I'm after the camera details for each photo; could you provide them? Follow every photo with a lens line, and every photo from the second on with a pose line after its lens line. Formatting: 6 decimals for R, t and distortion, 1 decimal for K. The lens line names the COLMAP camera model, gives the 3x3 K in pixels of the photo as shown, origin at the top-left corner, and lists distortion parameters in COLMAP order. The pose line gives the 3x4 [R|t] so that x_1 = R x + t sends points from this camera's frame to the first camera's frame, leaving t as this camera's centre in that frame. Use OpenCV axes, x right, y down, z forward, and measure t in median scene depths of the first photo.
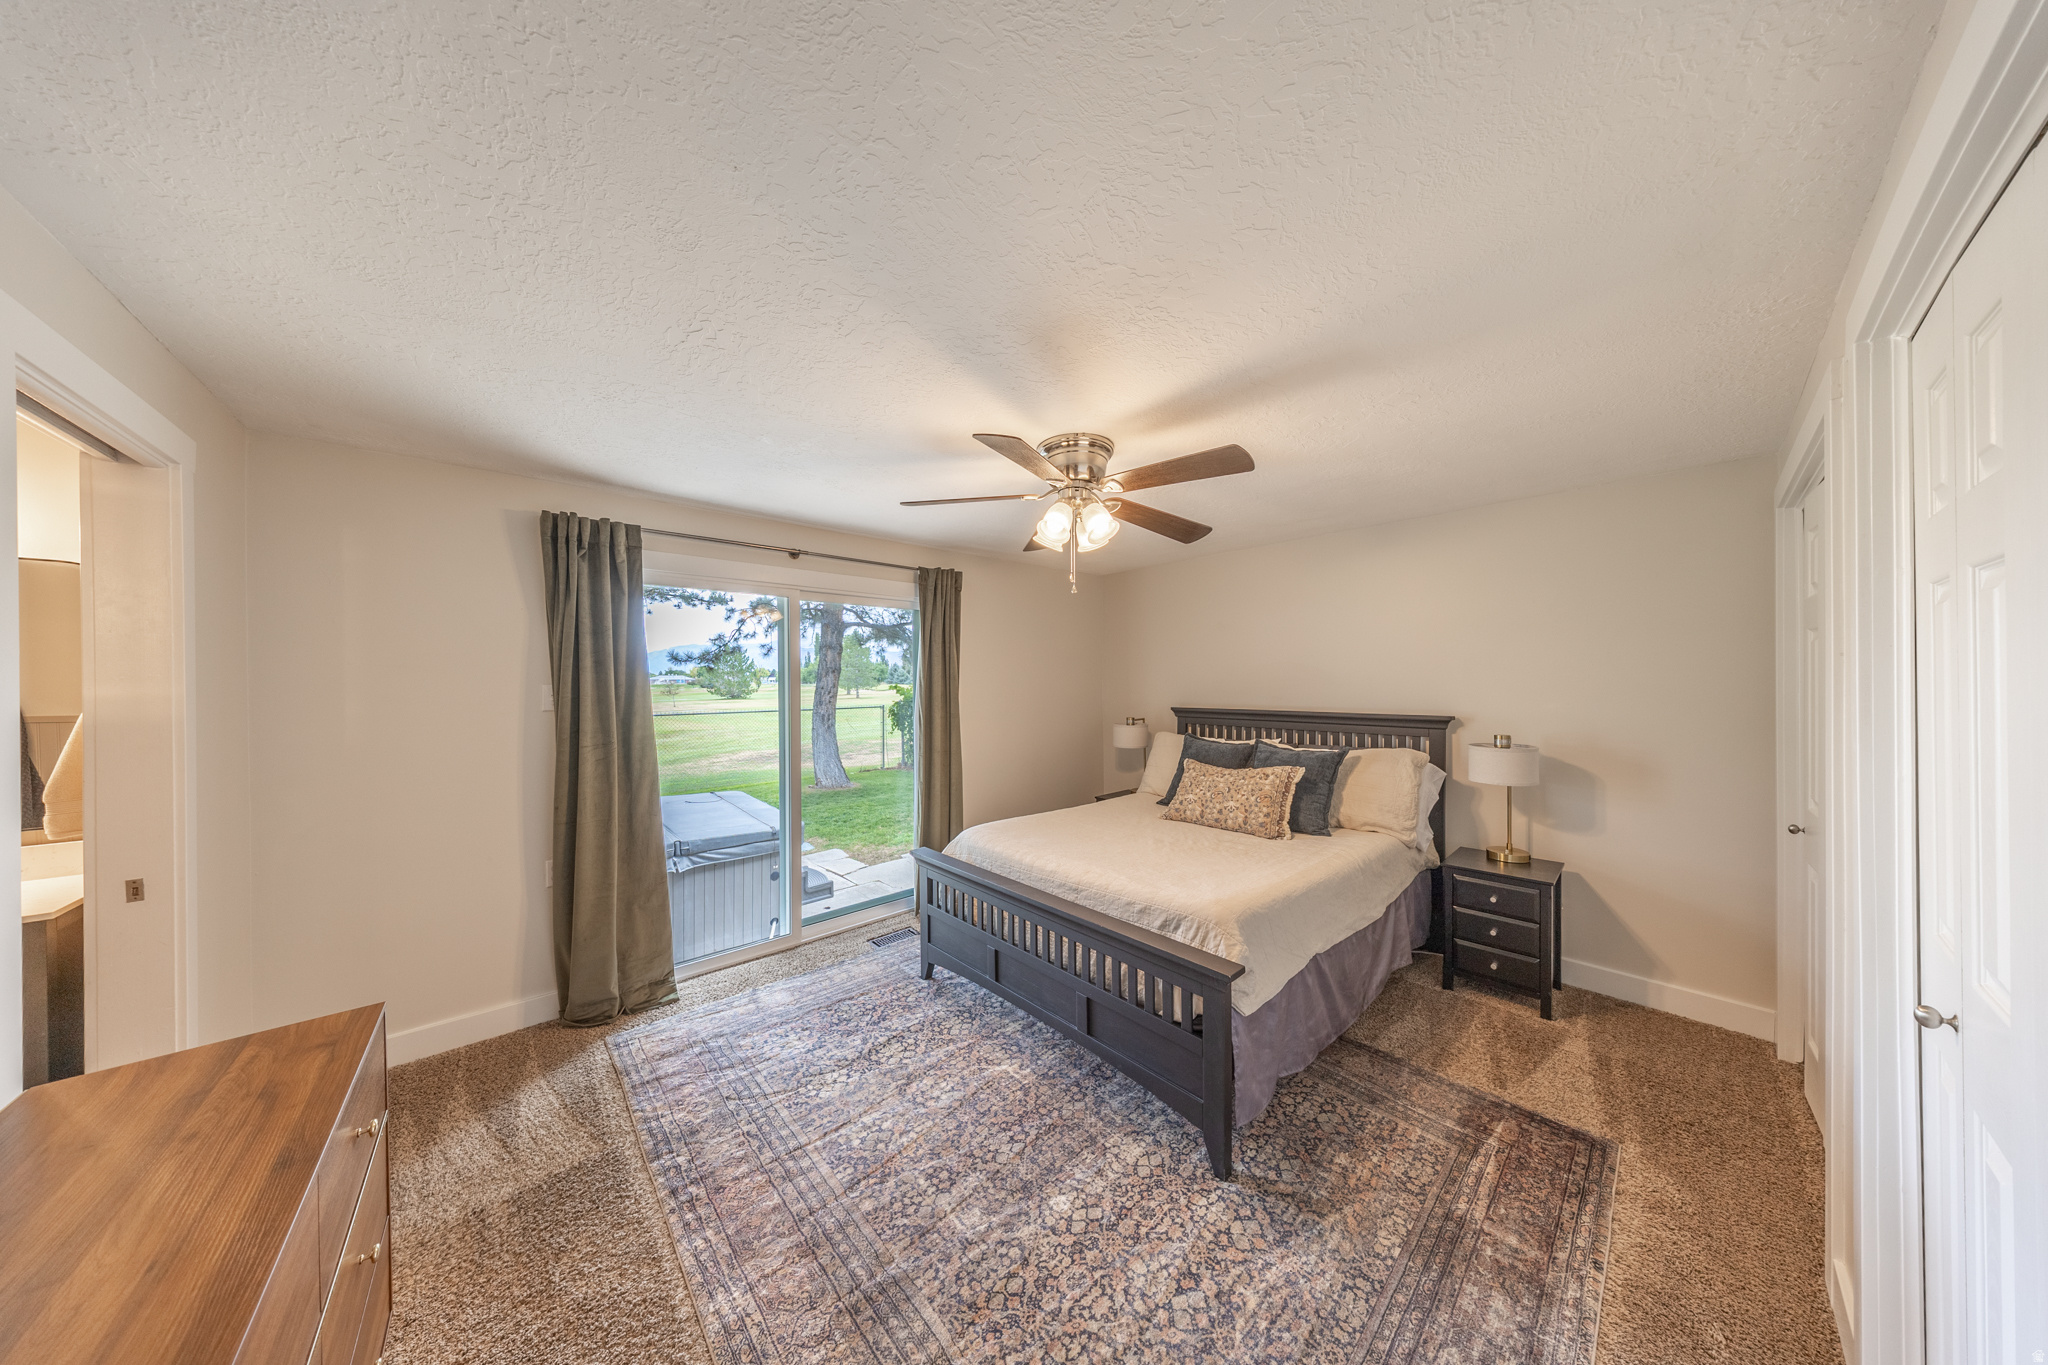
lens RADIAL K [[596.1, 0, 1023.7], [0, 596.1, 681.9], [0, 0, 1]] dist [-0.002403, -0.000306]
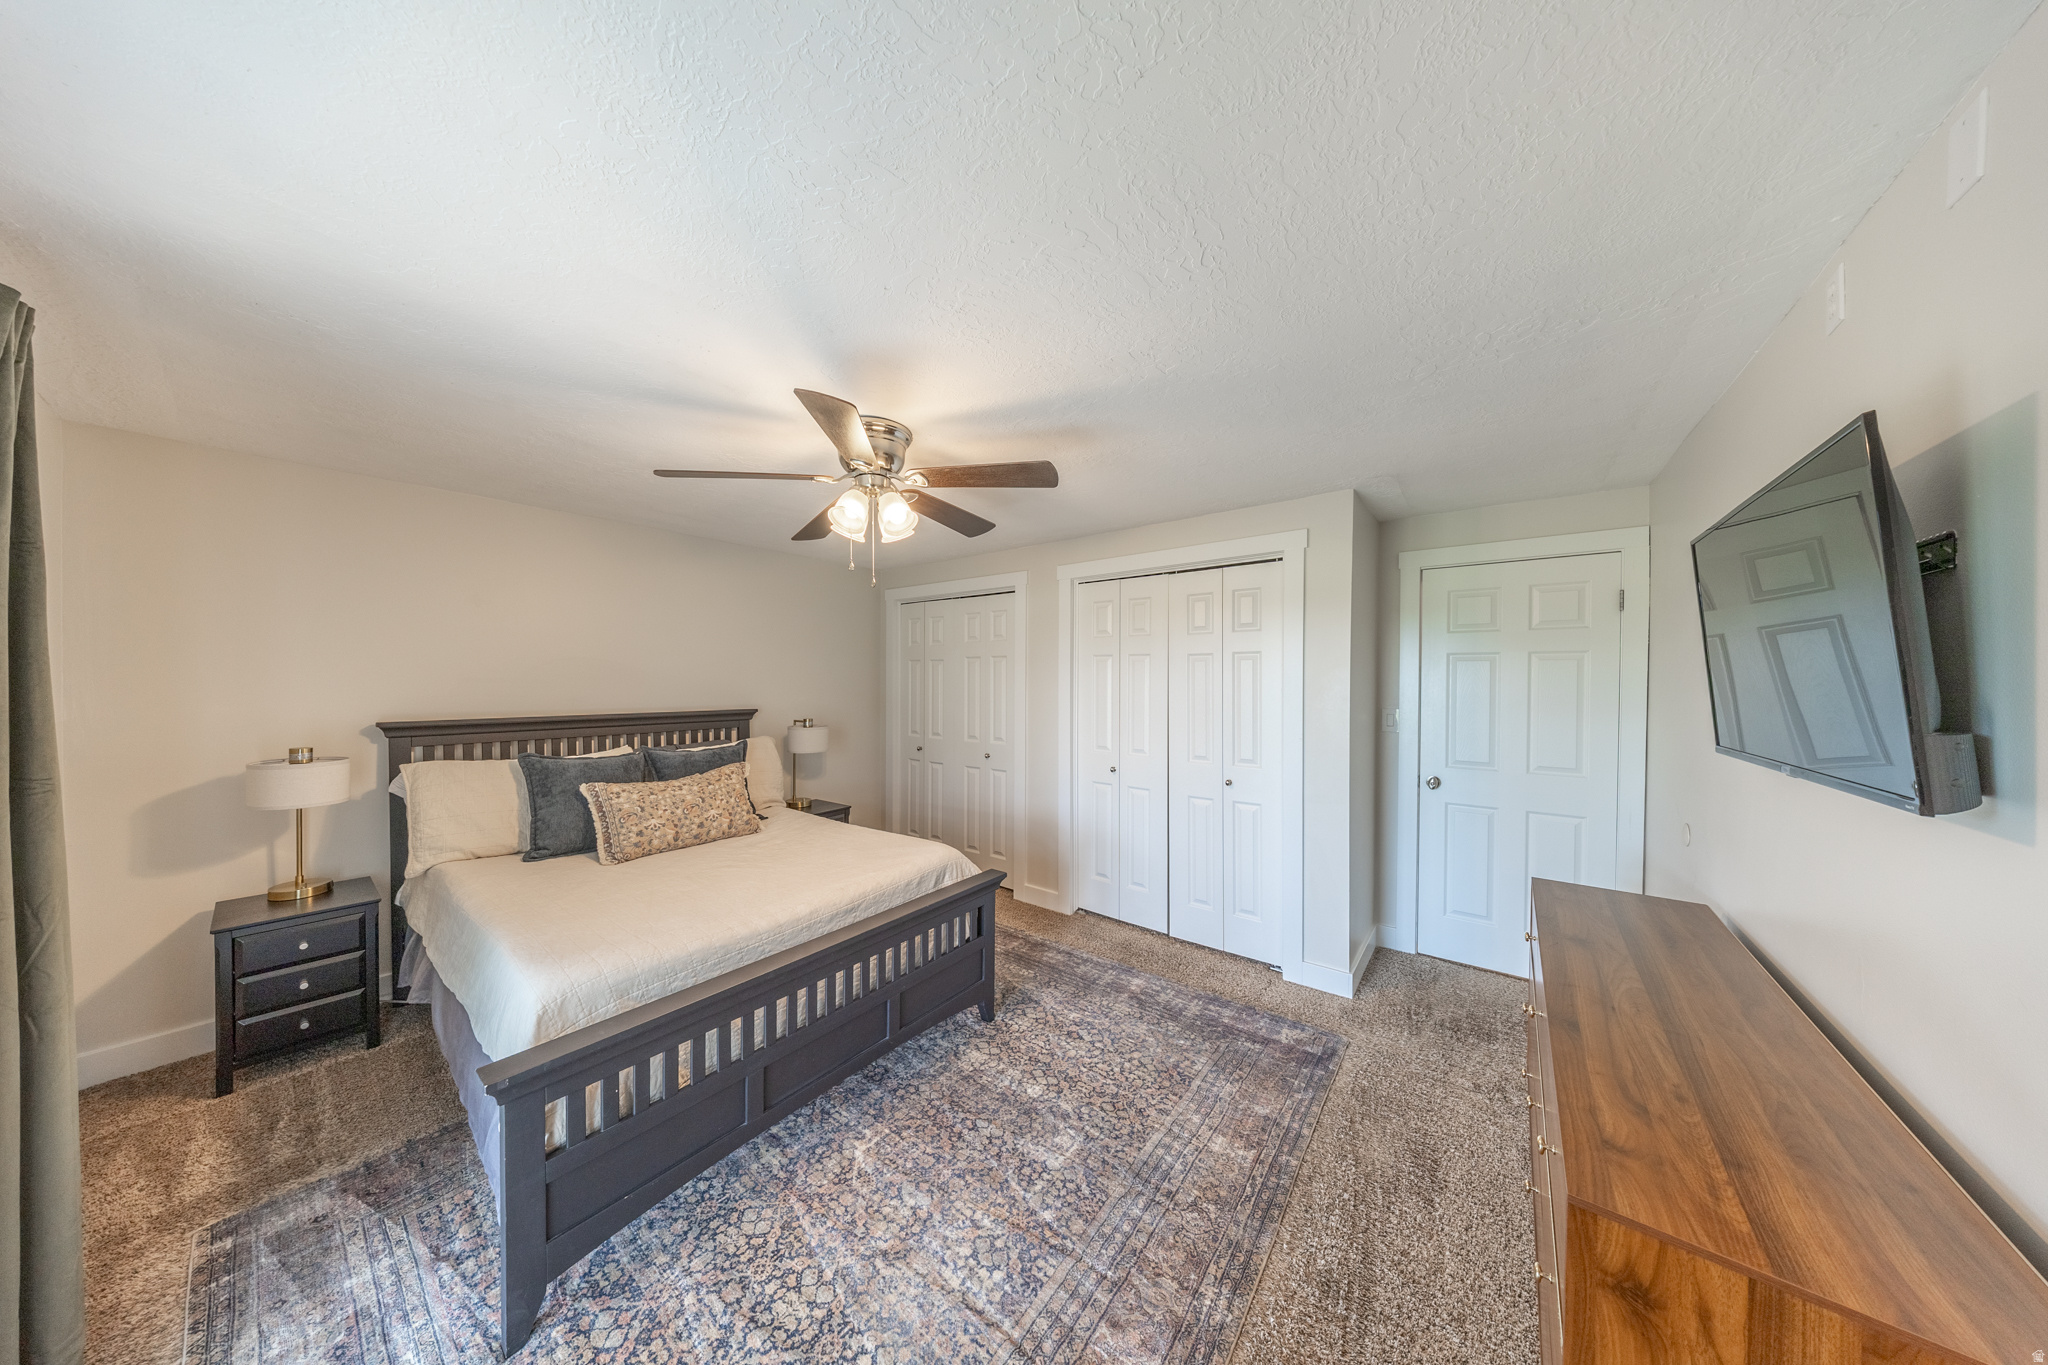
lens RADIAL K [[596.1, 0, 1020.2], [0, 596.1, 682.5], [0, 0, 1]] dist [-0.002403, -0.000306]
pose [[-0.170964, -0.004312, 0.985268, -1.035448], [0.001508, 0.999988, 0.004639, -0.003498], [-0.985276, 0.002279, -0.170955, 1.089775]]
